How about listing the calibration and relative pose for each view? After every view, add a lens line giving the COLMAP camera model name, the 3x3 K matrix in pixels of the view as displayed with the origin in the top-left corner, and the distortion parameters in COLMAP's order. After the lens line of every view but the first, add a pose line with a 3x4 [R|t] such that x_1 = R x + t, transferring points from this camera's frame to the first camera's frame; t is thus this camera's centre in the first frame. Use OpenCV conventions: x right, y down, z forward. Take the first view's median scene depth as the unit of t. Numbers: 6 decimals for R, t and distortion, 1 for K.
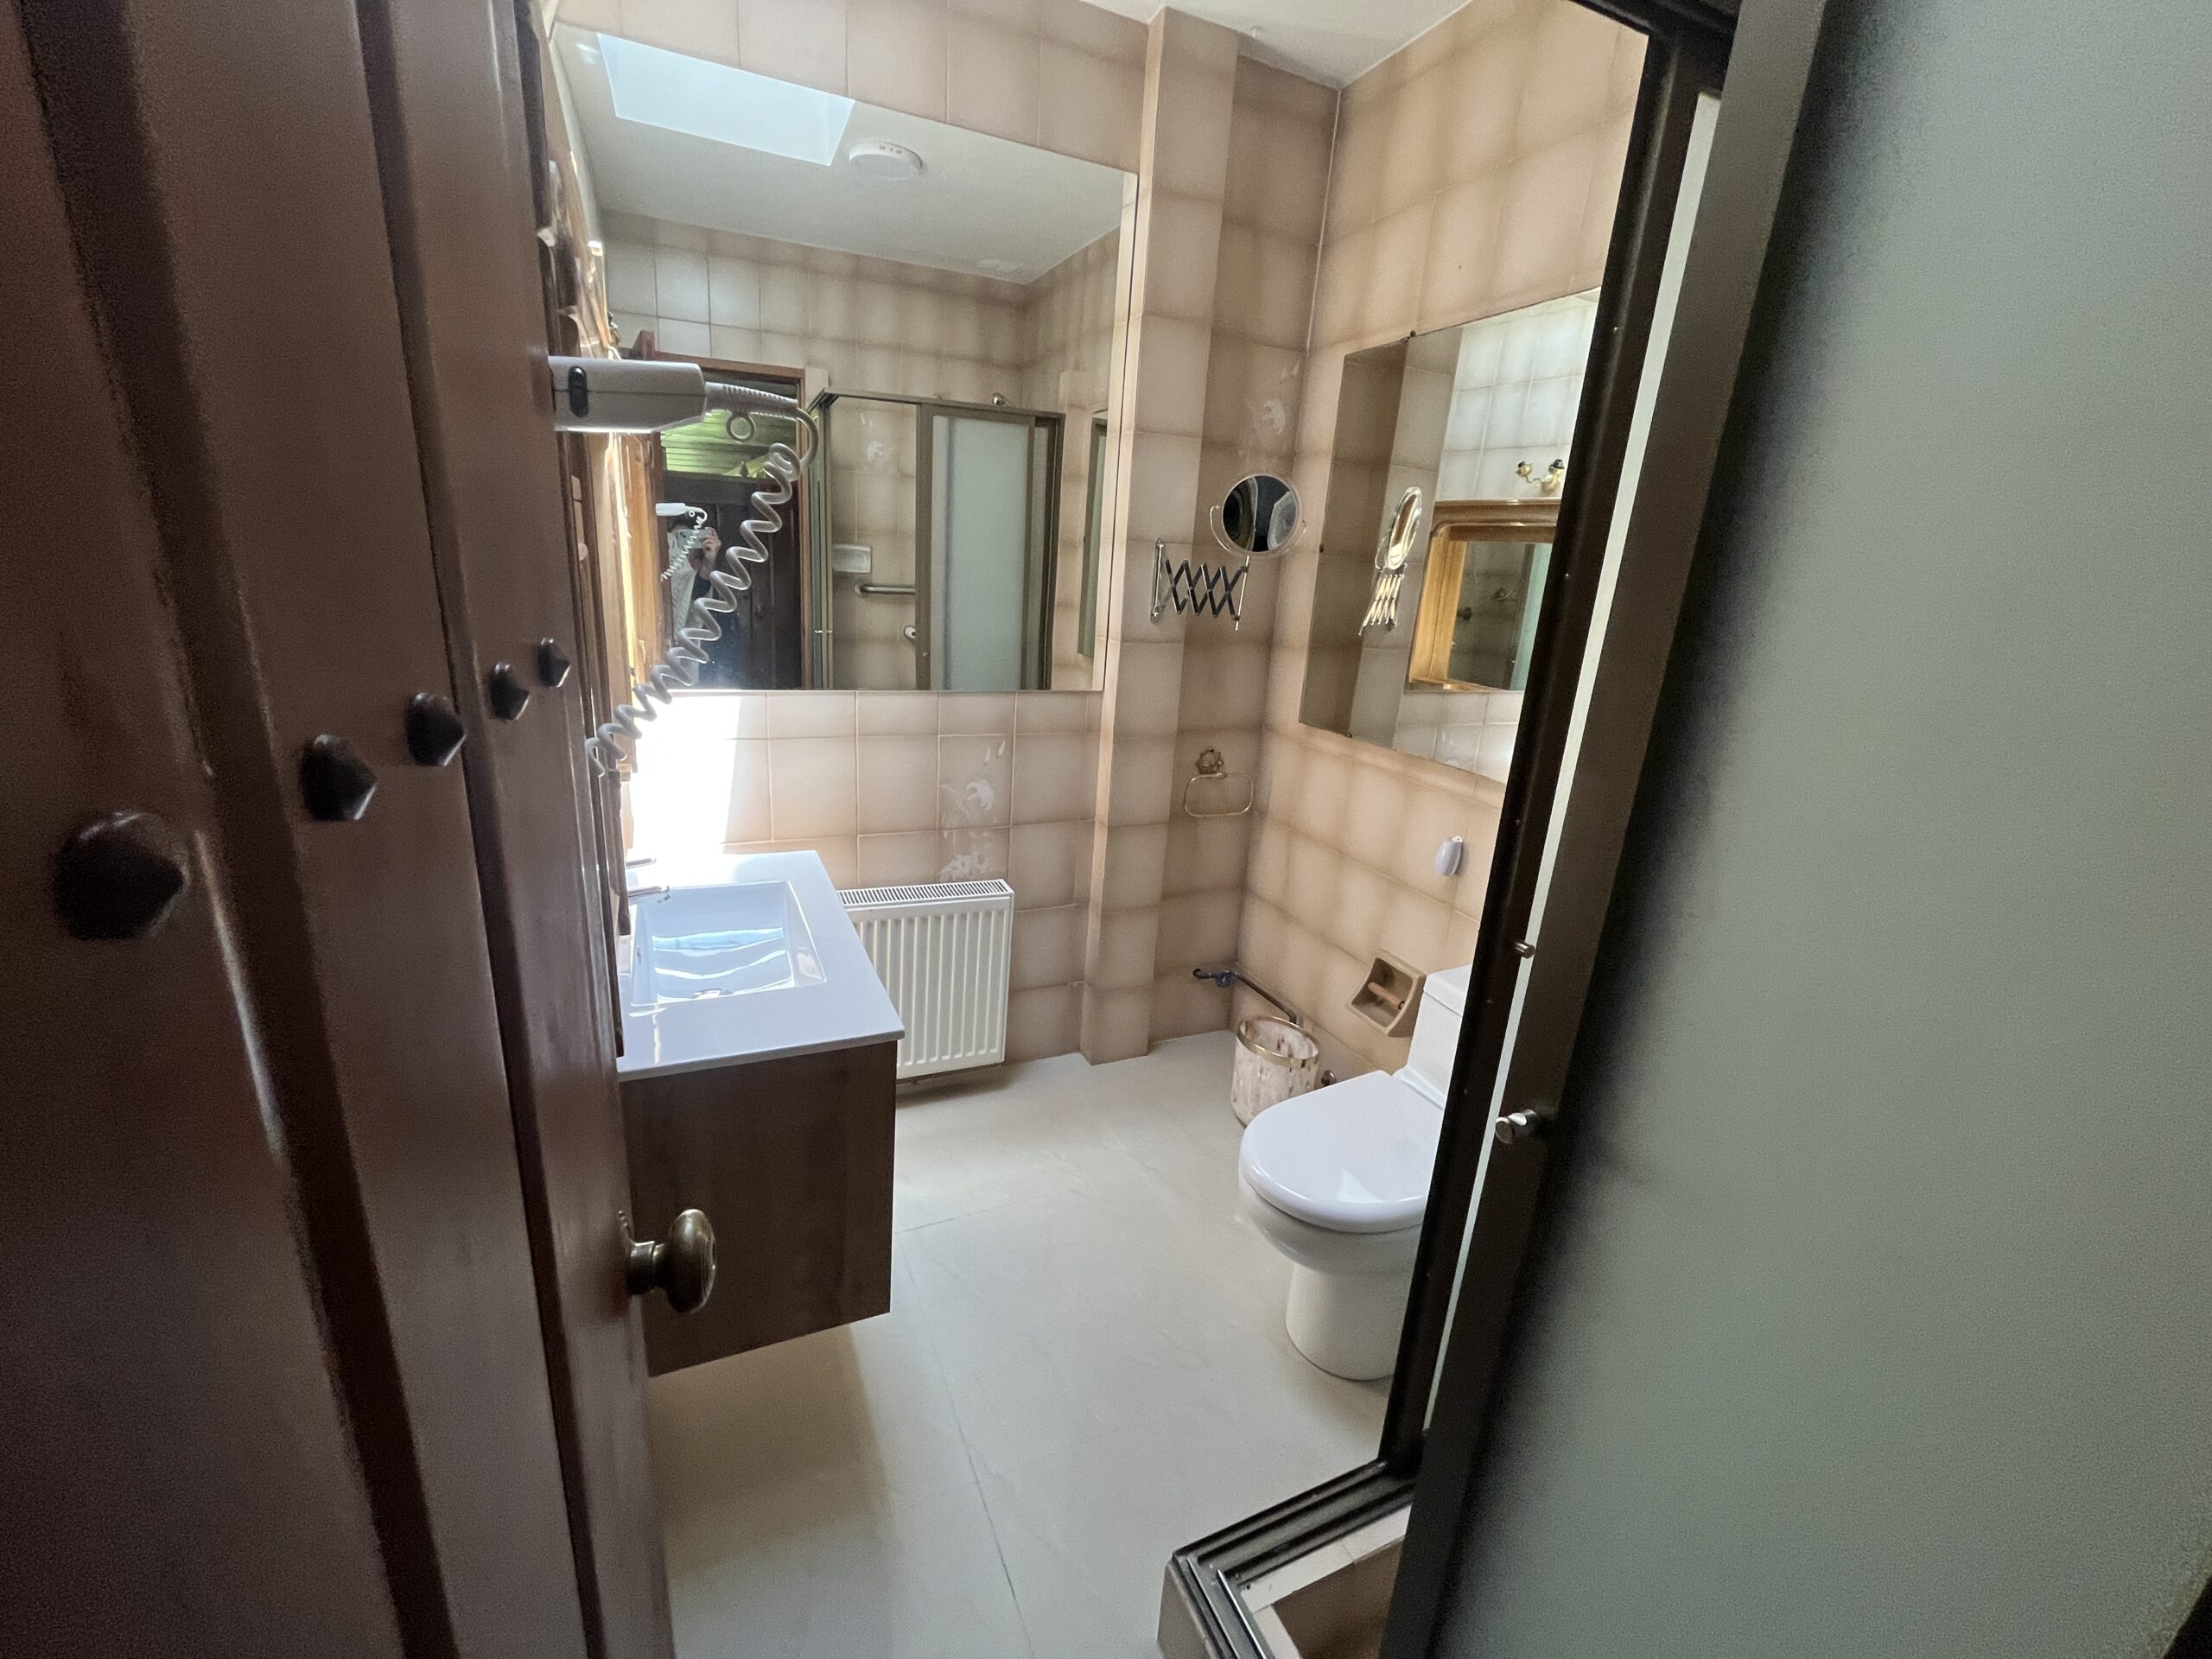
lens RADIAL K [[895.0, 0, 1101.4], [0, 895.0, 828.5], [0, 0, 1]] dist [-0.002573, 0.001036]
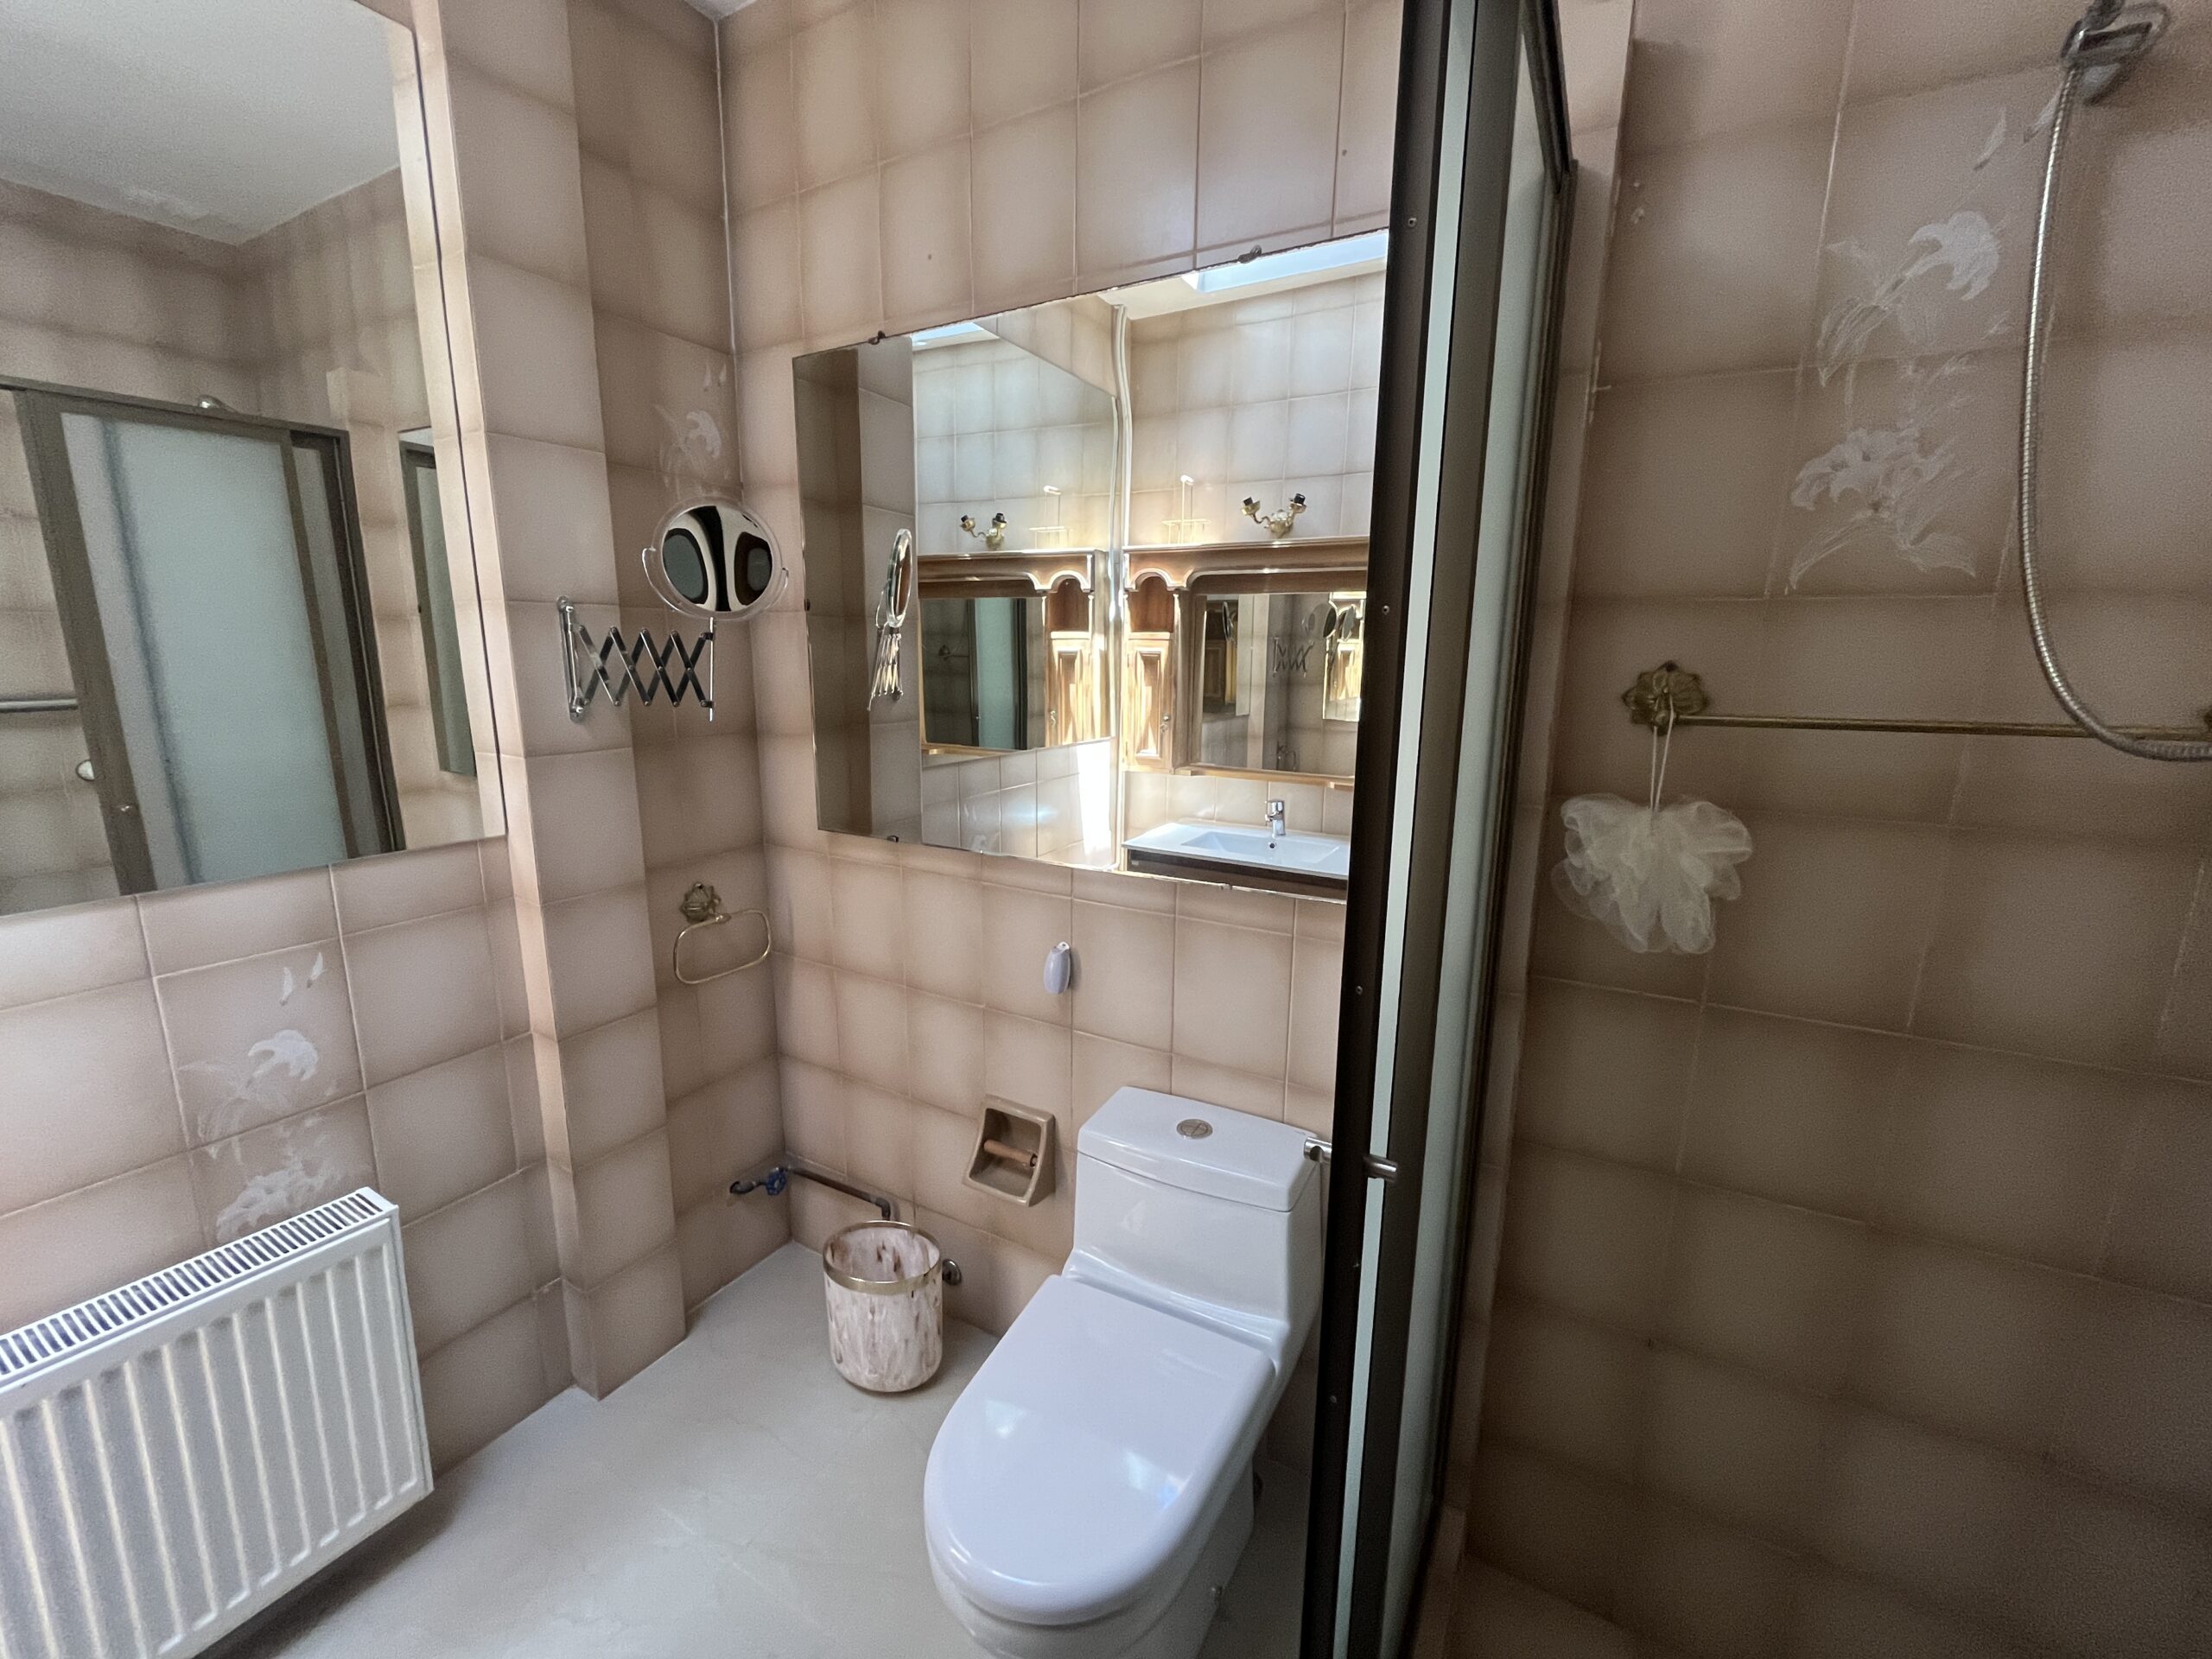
lens RADIAL K [[895.0, 0, 1098.7], [0, 895.0, 827.0], [0, 0, 1]] dist [-0.002573, 0.001036]
pose [[0.811700, -0.168431, 0.559261, -0.011113], [0.207406, 0.978234, -0.006413, -0.066792], [-0.546008, 0.121199, 0.828967, 0.237934]]
